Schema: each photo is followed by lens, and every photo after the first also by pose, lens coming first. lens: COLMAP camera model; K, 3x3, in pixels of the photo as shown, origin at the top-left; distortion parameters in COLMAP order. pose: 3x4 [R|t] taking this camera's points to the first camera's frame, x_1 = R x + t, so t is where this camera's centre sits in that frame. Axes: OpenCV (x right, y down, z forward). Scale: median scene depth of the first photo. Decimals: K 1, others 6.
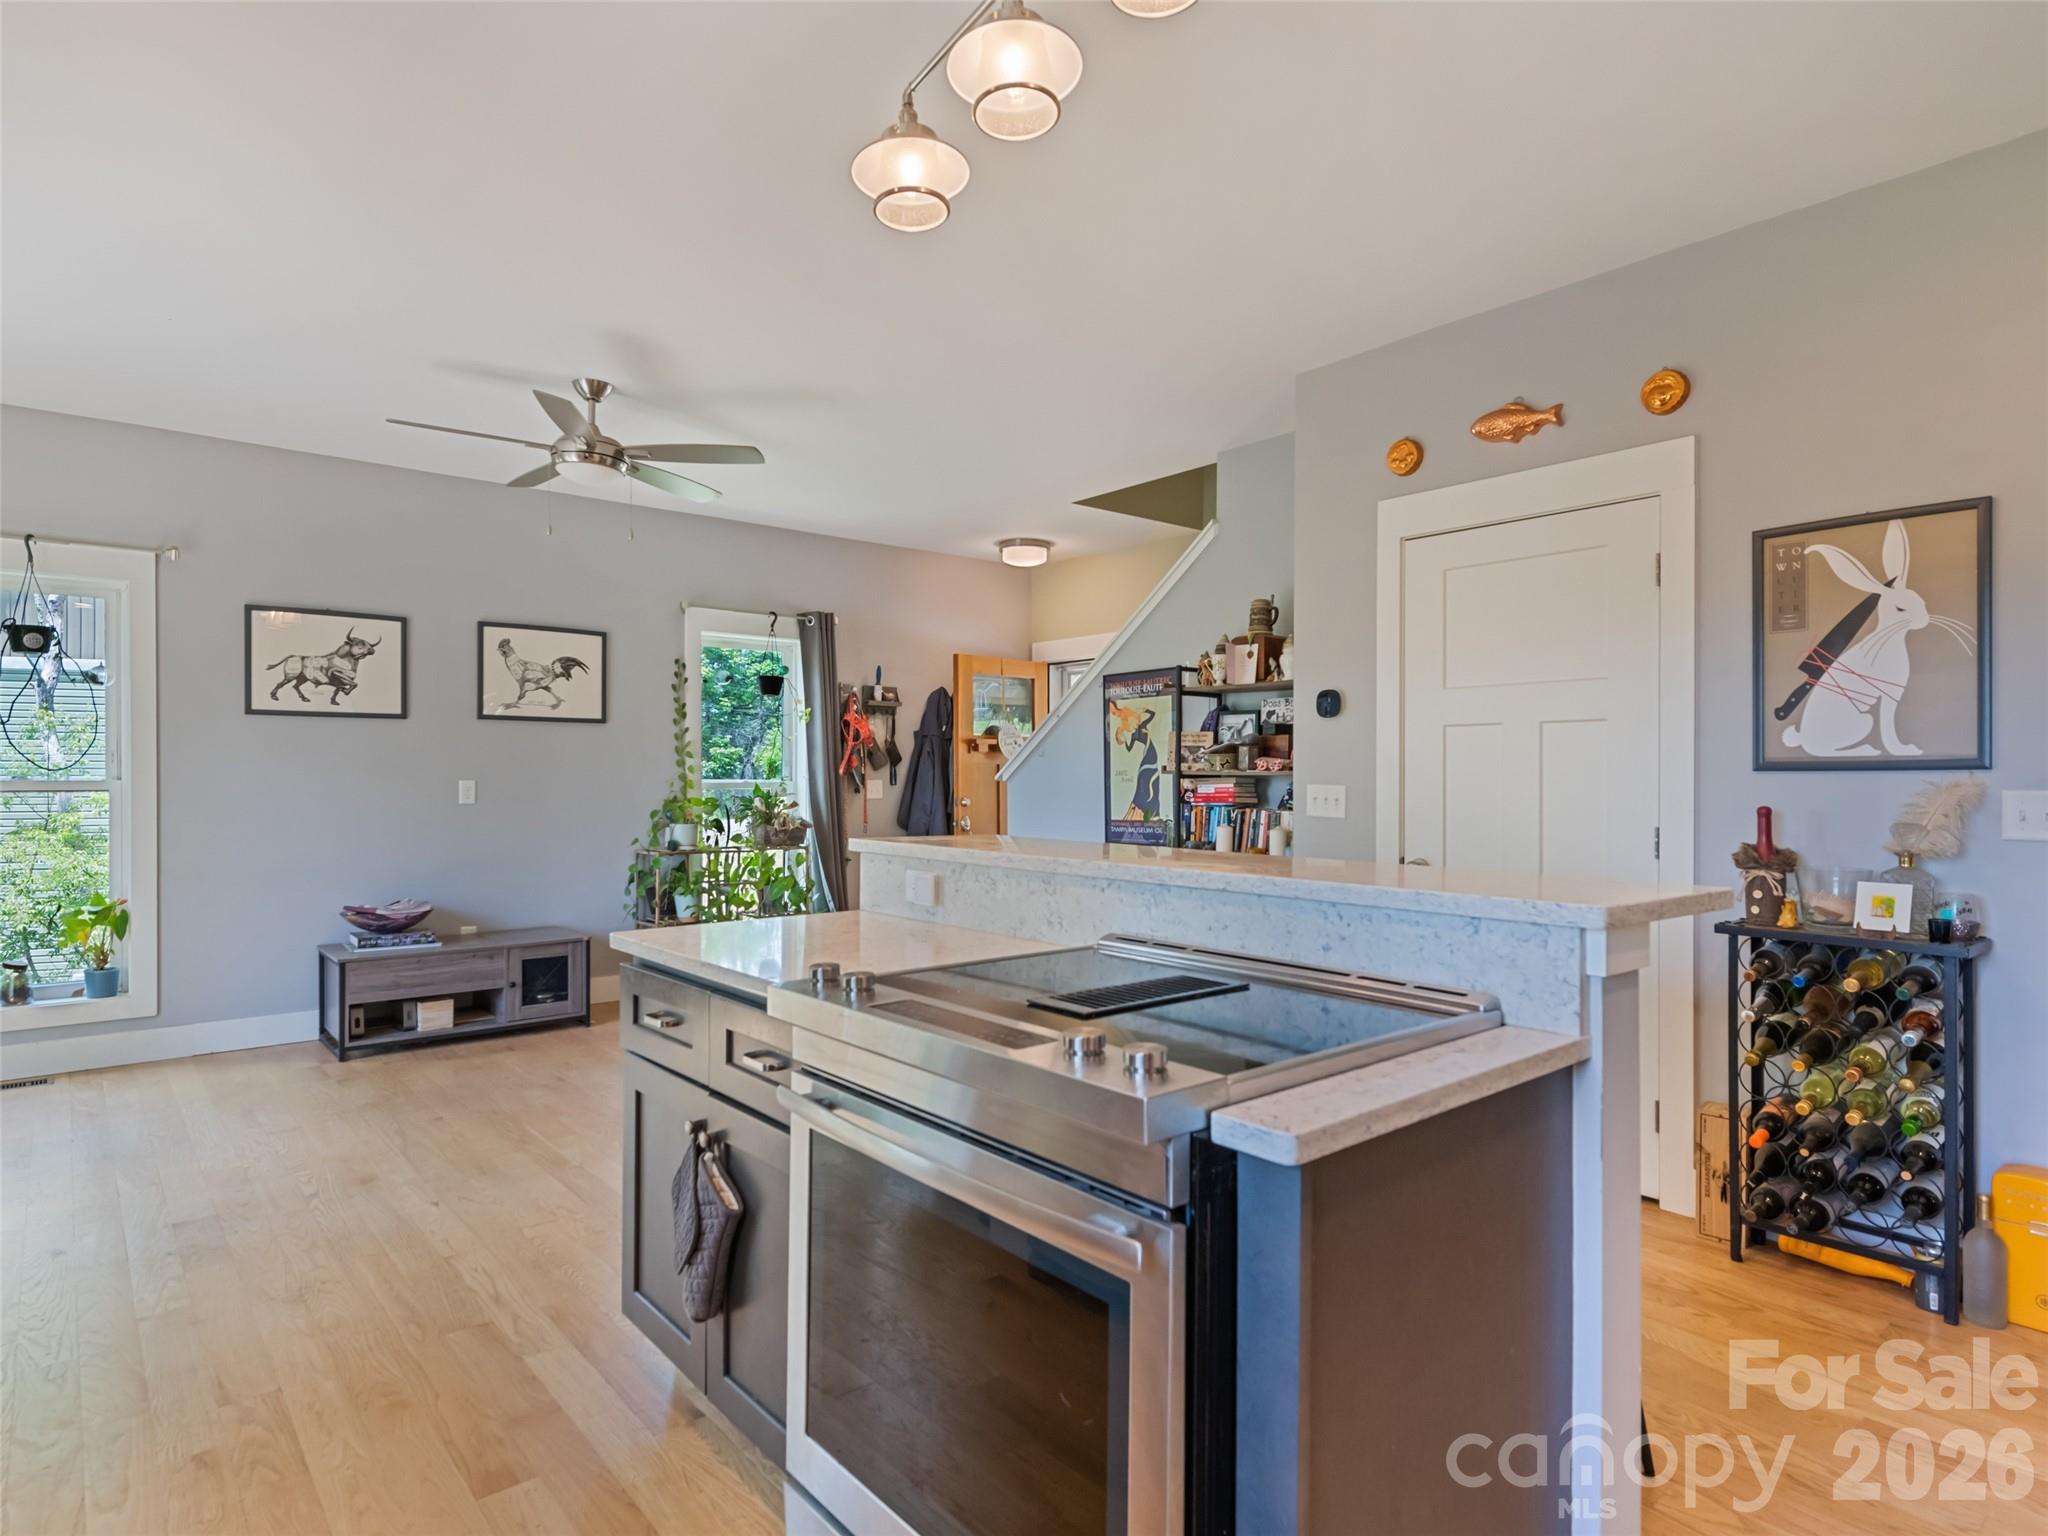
lens RADIAL K [[1132.0, 0, 1045.9], [0, 1132.0, 775.8], [0, 0, 1]] dist [0.008316, -0.001391]
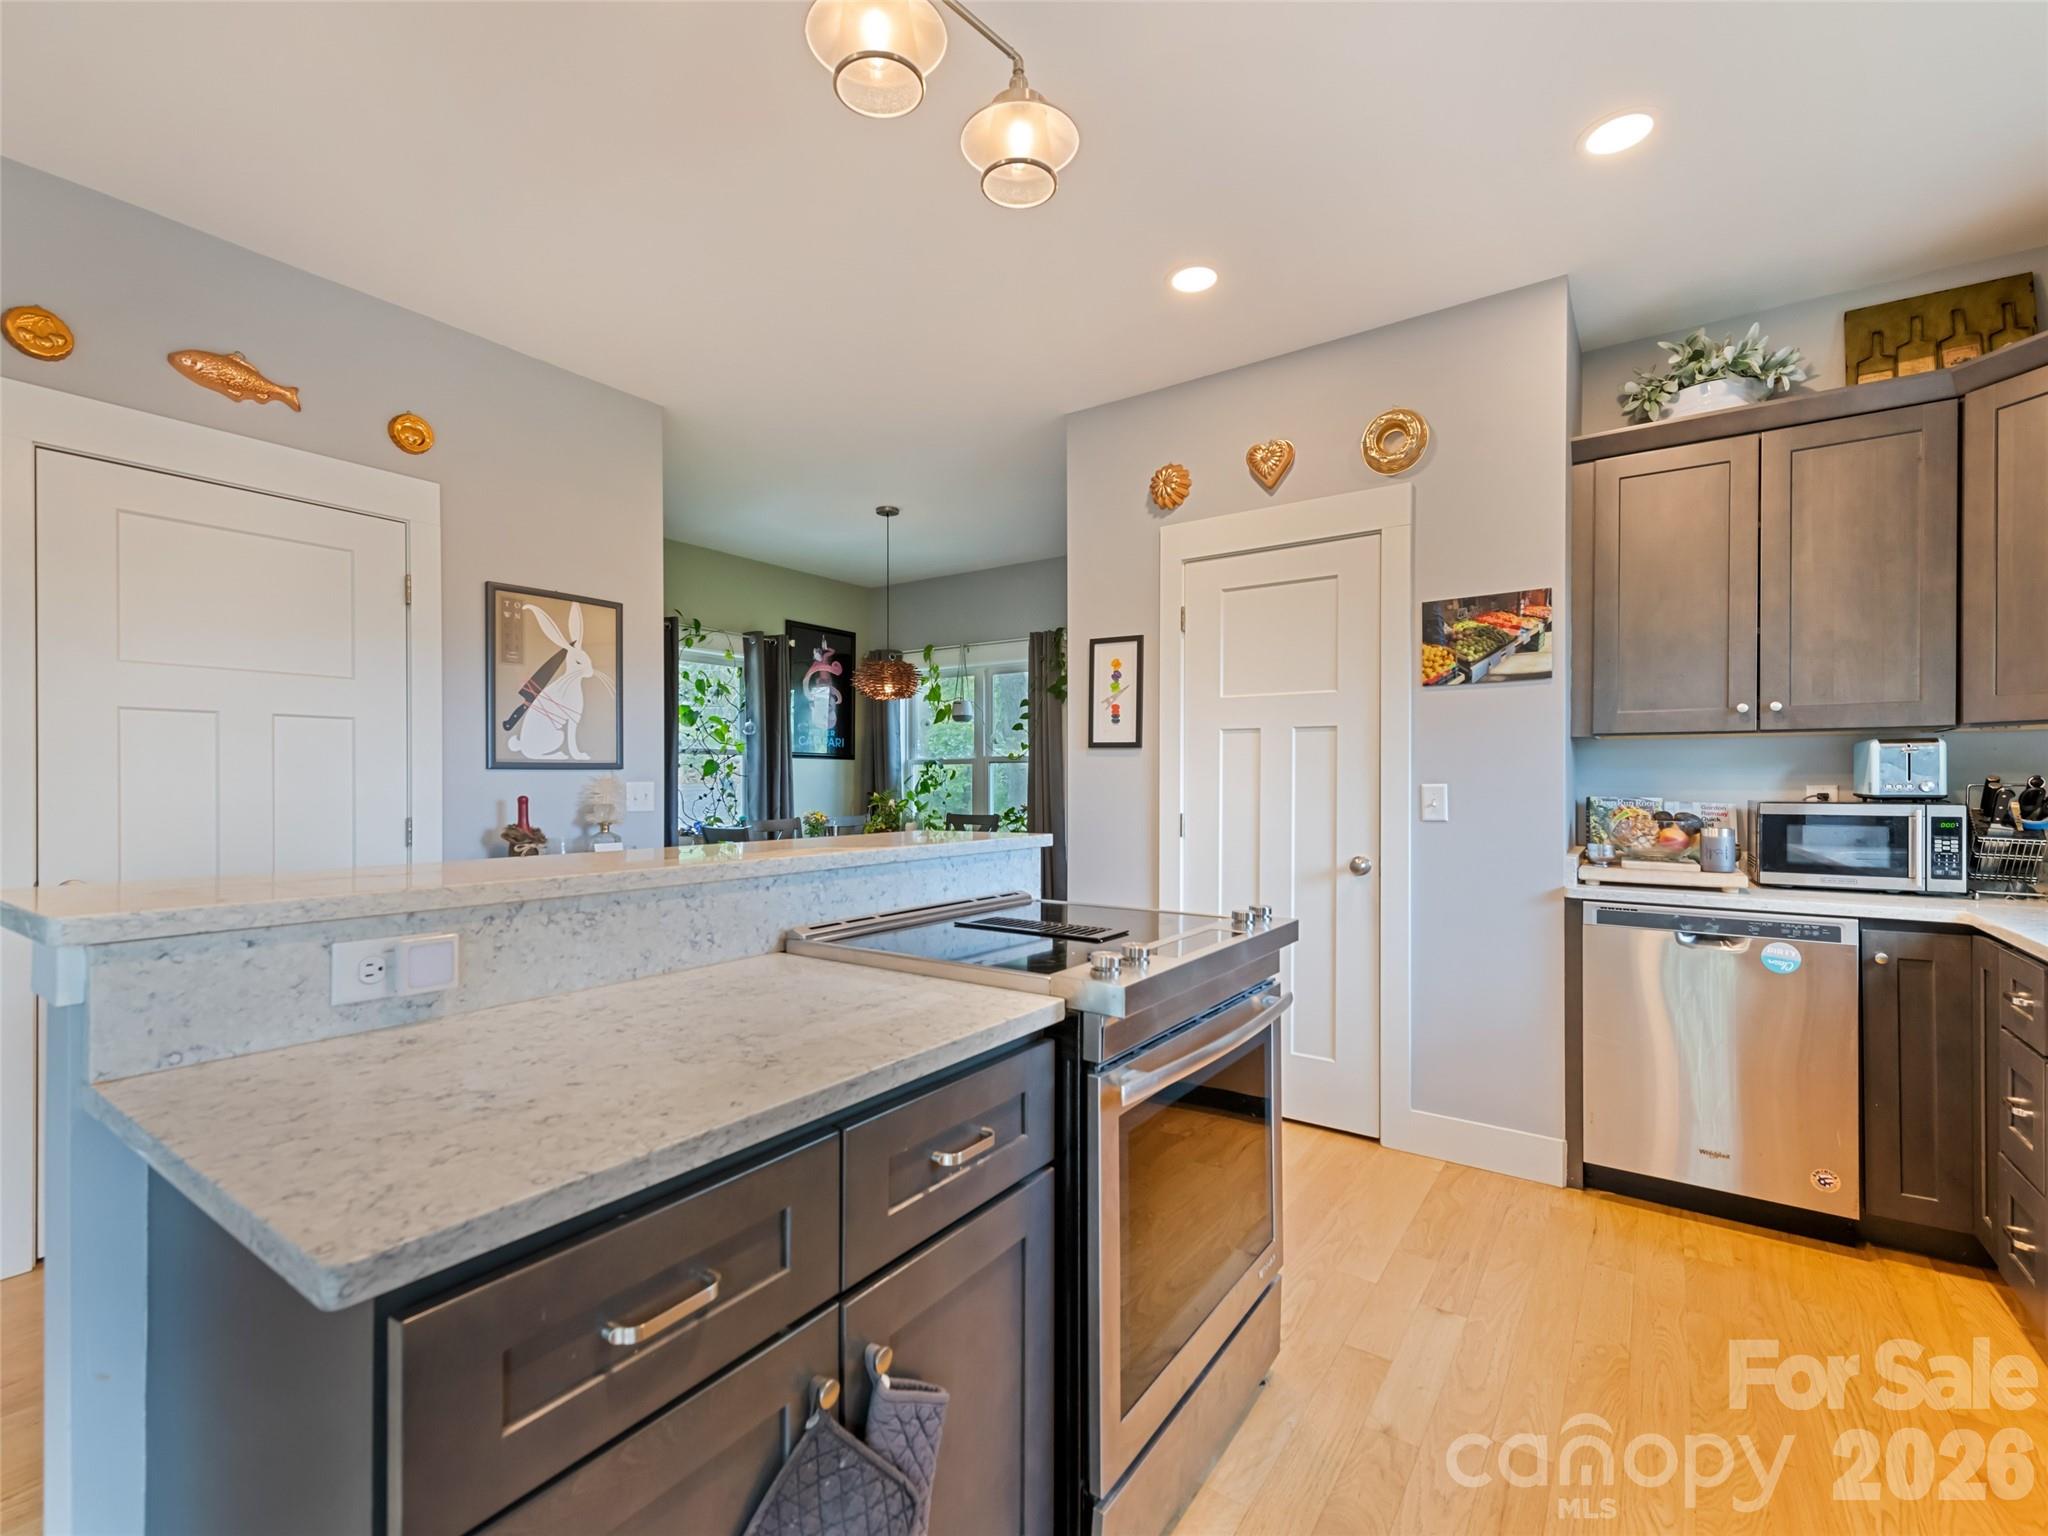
lens RADIAL K [[899.7, 0, 1025.5], [0, 899.7, 778.1], [0, 0, 1]] dist [0.004637, -0.001234]
pose [[-0.248361, -0.001053, 0.968667, -0.331115], [-0.001890, 0.999998, 0.000602, 0.002742], [-0.968666, -0.001681, -0.248363, 0.434670]]
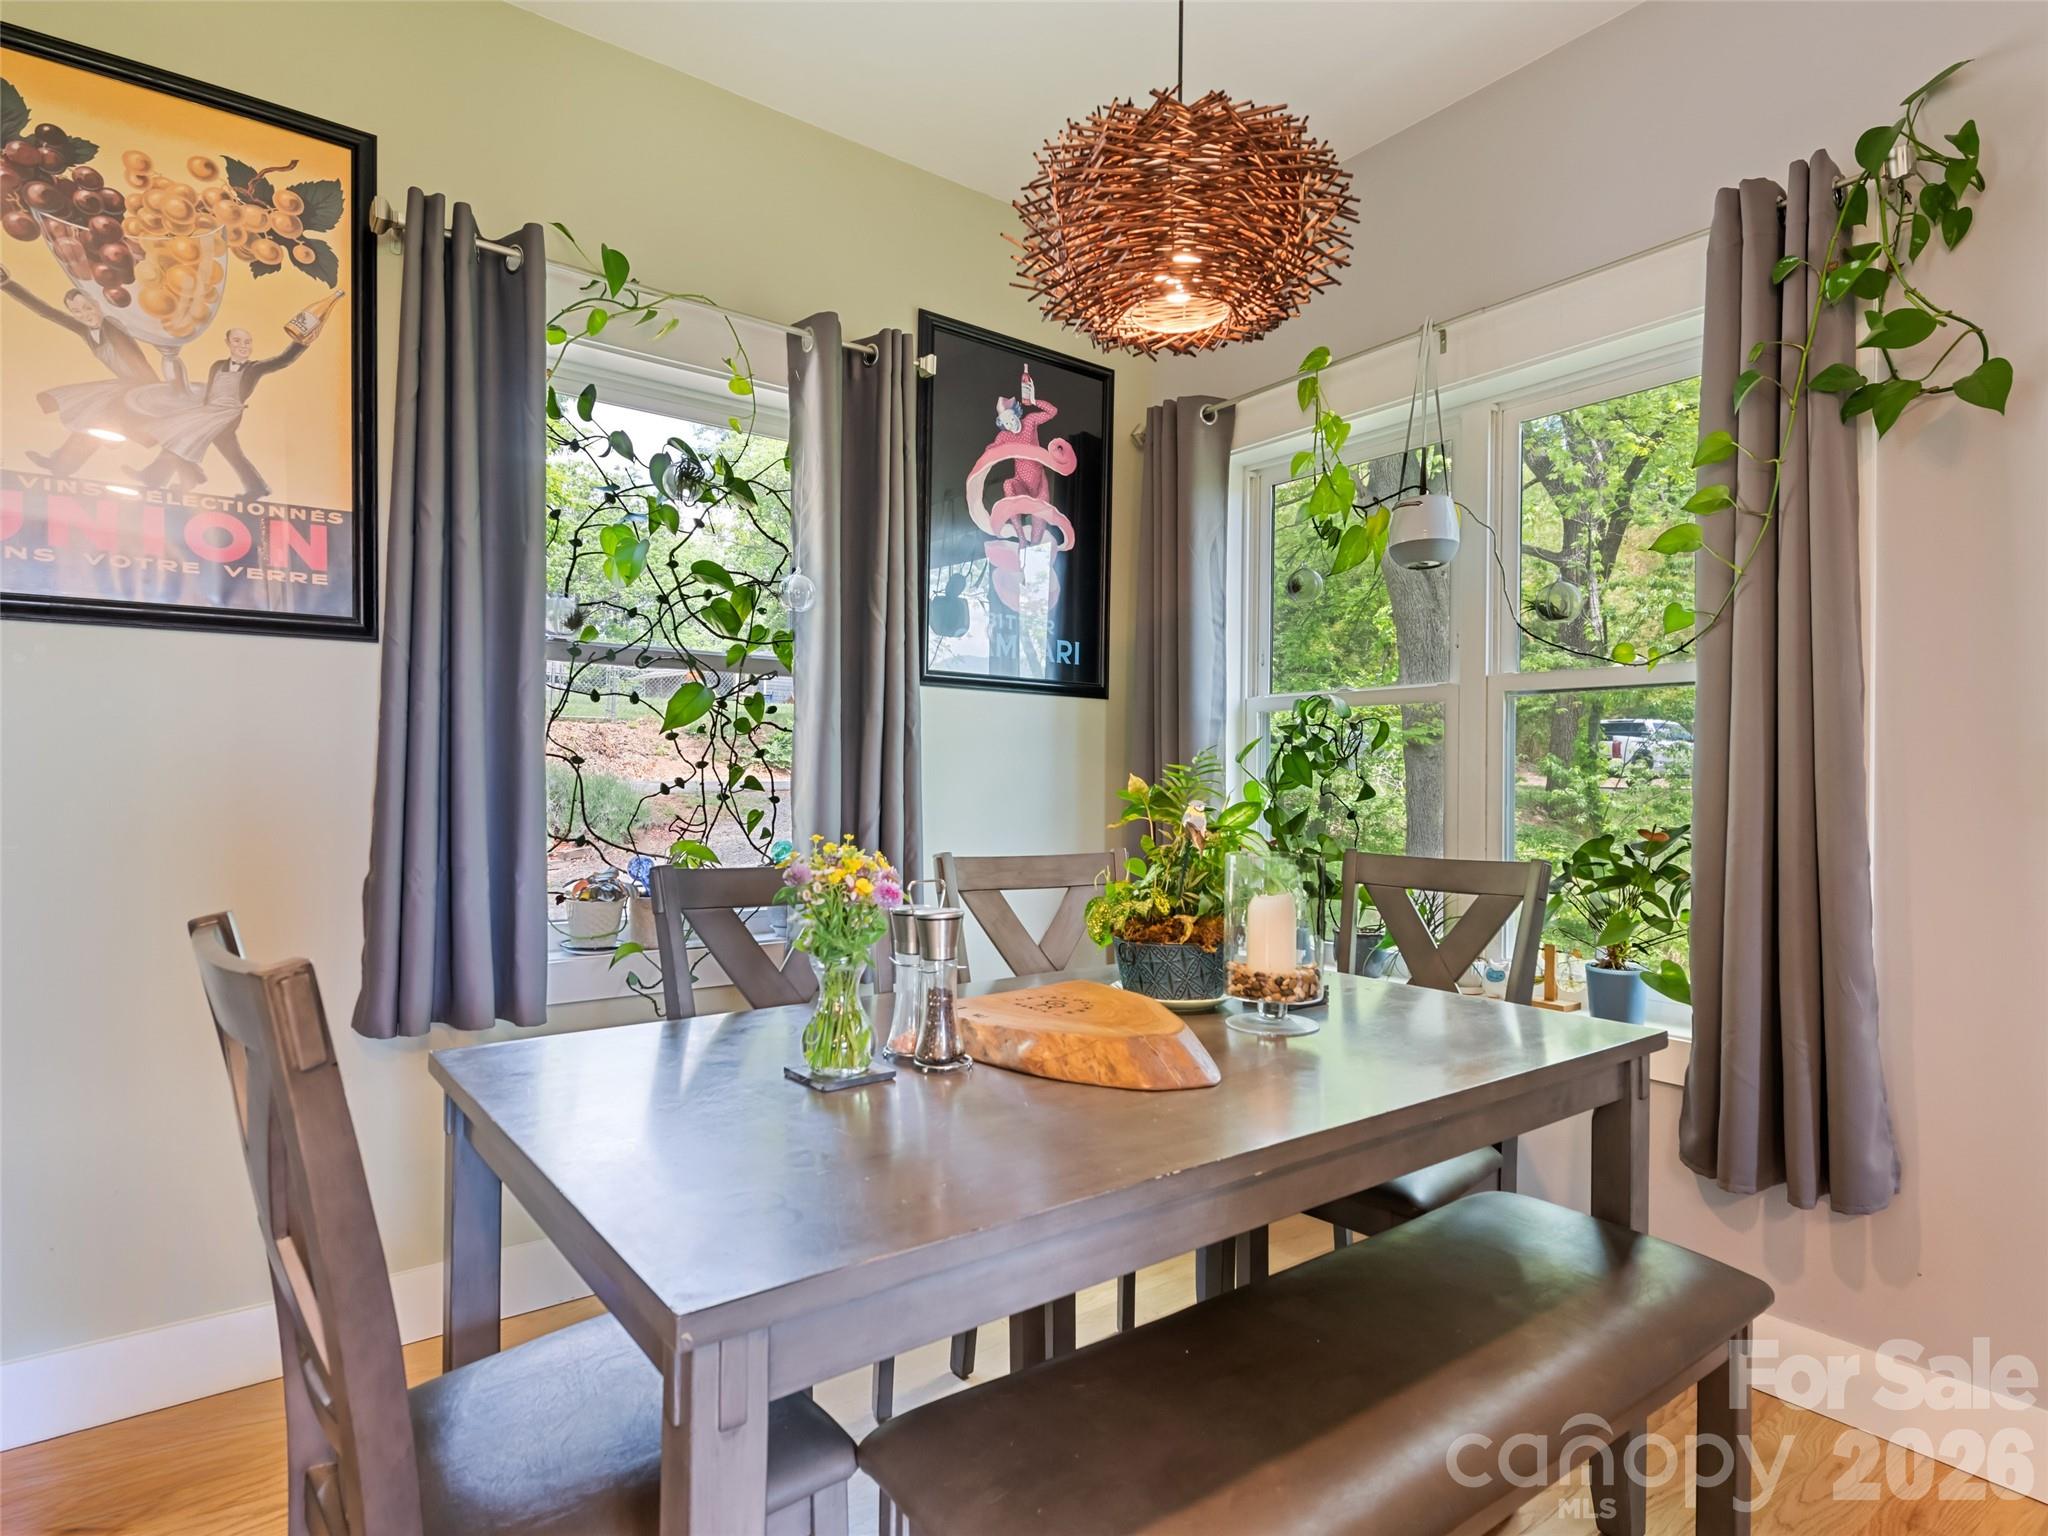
lens RADIAL K [[1132.0, 0, 1020.4], [0, 1132.0, 775.2], [0, 0, 1]] dist [0.008316, -0.001391]
pose [[0.061213, -0.004996, 0.998112, 0.482149], [-0.014416, 0.999879, 0.005889, 0.020485], [-0.998021, -0.014750, 0.061133, 0.345782]]
